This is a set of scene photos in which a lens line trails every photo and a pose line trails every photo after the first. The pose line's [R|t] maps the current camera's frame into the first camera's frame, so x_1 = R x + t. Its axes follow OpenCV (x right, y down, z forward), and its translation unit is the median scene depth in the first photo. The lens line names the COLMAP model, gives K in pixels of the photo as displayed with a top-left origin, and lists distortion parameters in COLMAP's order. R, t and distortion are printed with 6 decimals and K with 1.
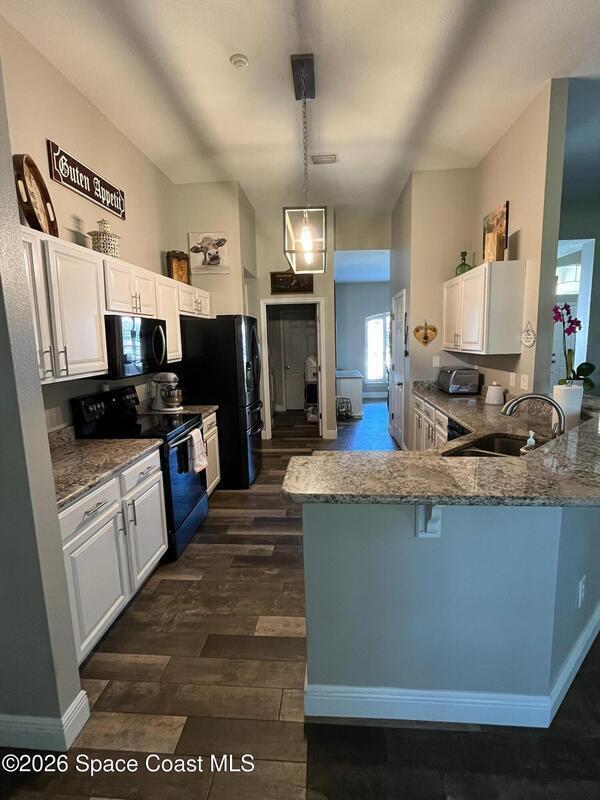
lens RADIAL K [[395.9, 0, 297.9], [0, 395.9, 395.7], [0, 0, 1]] dist [-0.005800, 0.000789]
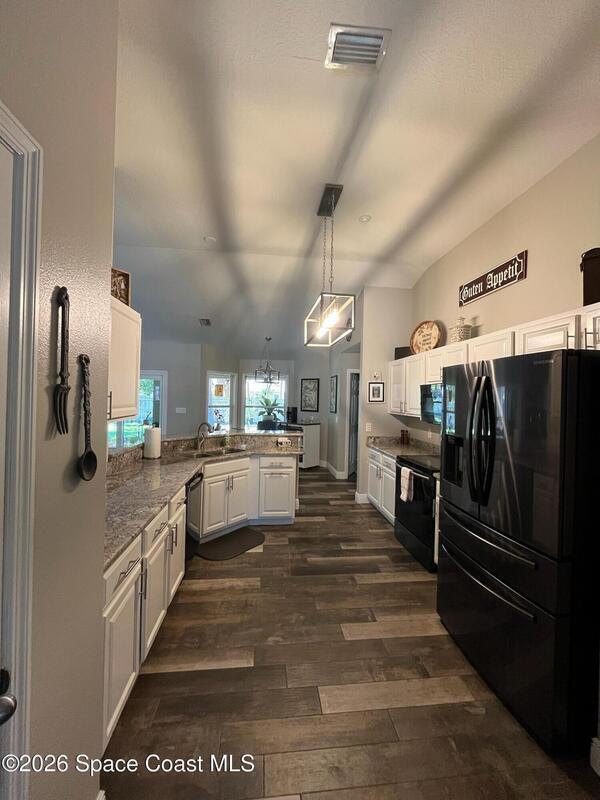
lens RADIAL K [[323.9, 0, 300.7], [0, 323.9, 398.3], [0, 0, 1]] dist [-0.004678, 0.000247]
pose [[-0.980698, 0.004108, -0.195487, 0.310772], [-0.025269, 0.988732, 0.147546, -0.309999], [0.193890, 0.149638, -0.969544, 2.065460]]
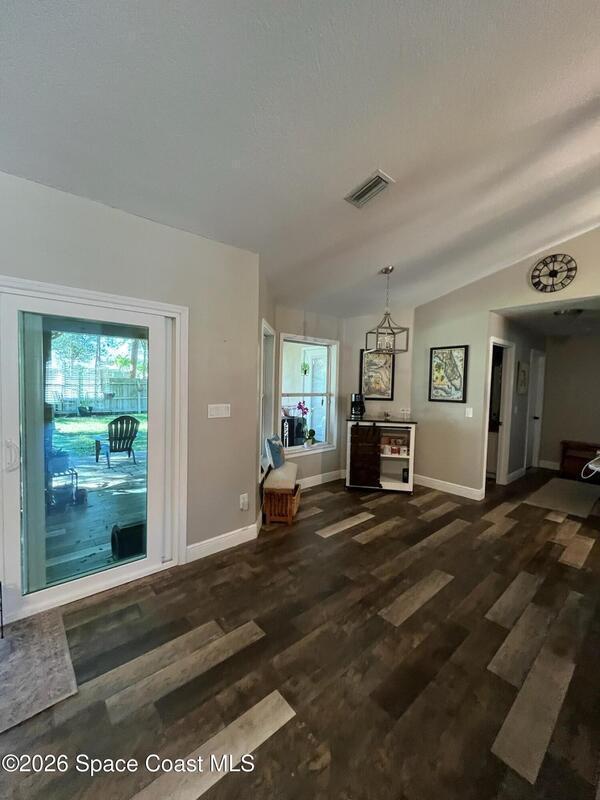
lens RADIAL K [[323.9, 0, 302.4], [0, 323.9, 397.2], [0, 0, 1]] dist [-0.004678, 0.000247]
pose [[-0.700529, 0.042639, -0.712349, 1.240598], [-0.106441, 0.980804, 0.163383, -0.065278], [0.705641, 0.190278, -0.682543, 0.392588]]
